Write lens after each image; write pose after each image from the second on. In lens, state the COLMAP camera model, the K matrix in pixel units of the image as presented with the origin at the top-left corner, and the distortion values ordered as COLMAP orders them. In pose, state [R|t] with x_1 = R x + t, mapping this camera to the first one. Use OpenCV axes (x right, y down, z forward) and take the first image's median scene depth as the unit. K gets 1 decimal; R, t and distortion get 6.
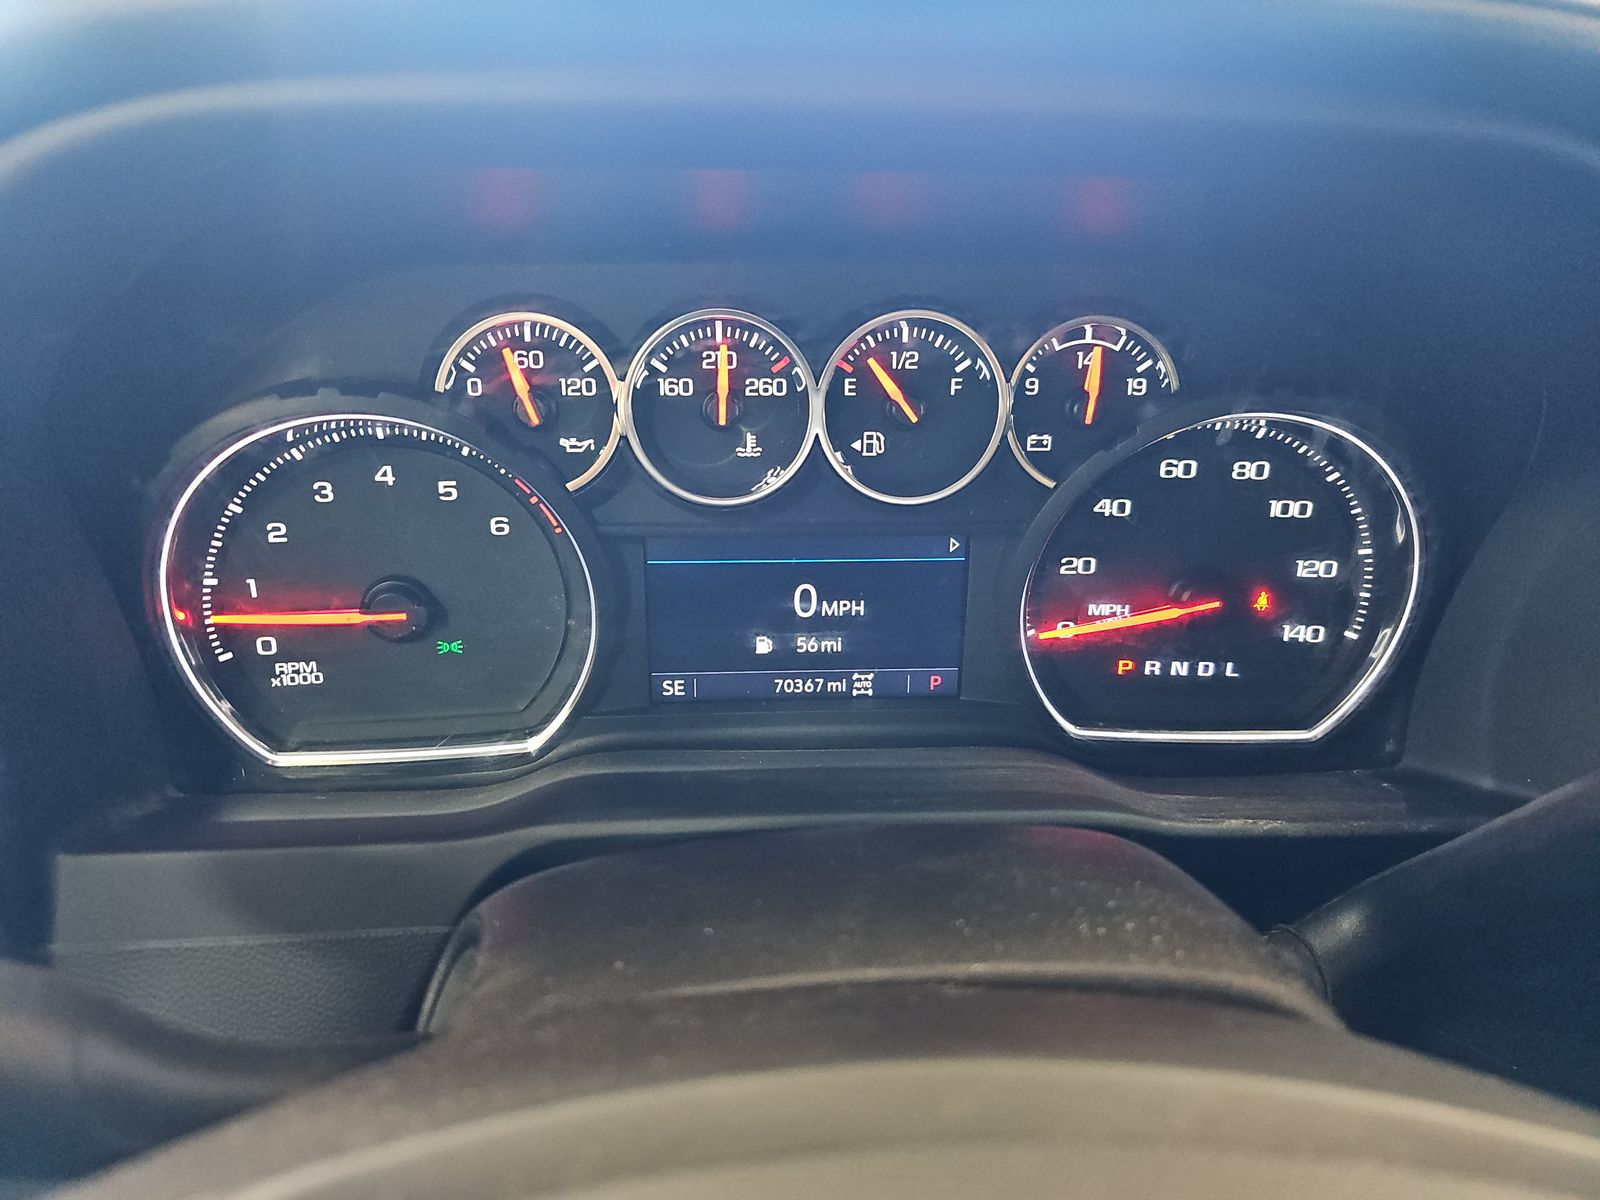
lens RADIAL K [[1111.9, 0, 800.0], [0, 1111.9, 600.0], [0, 0, 1]] dist [0.040456, -0.040375]
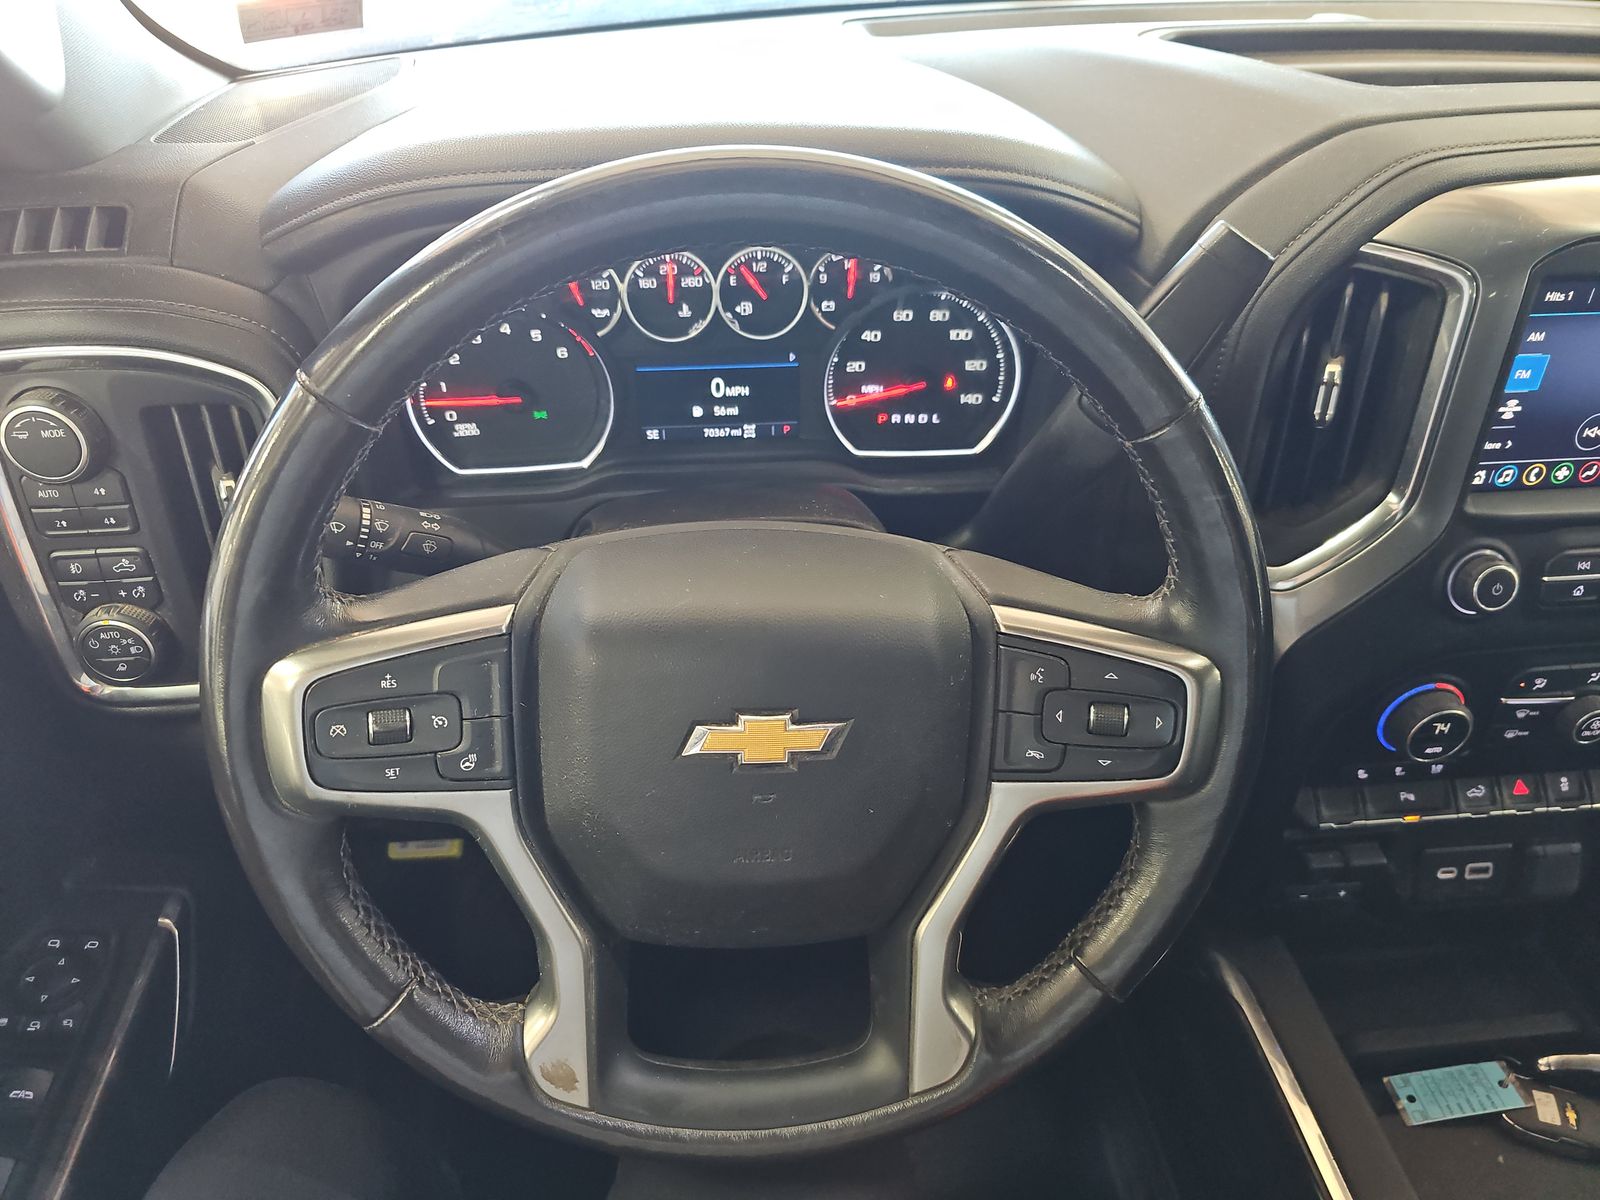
lens RADIAL K [[1111.9, 0, 800.0], [0, 1111.9, 600.0], [0, 0, 1]] dist [0.040456, -0.040375]
pose [[0.998733, -0.030256, 0.040200, 0.065019], [0.022023, 0.981266, 0.191396, -0.005289], [-0.045238, -0.190269, 0.980689, -1.081824]]
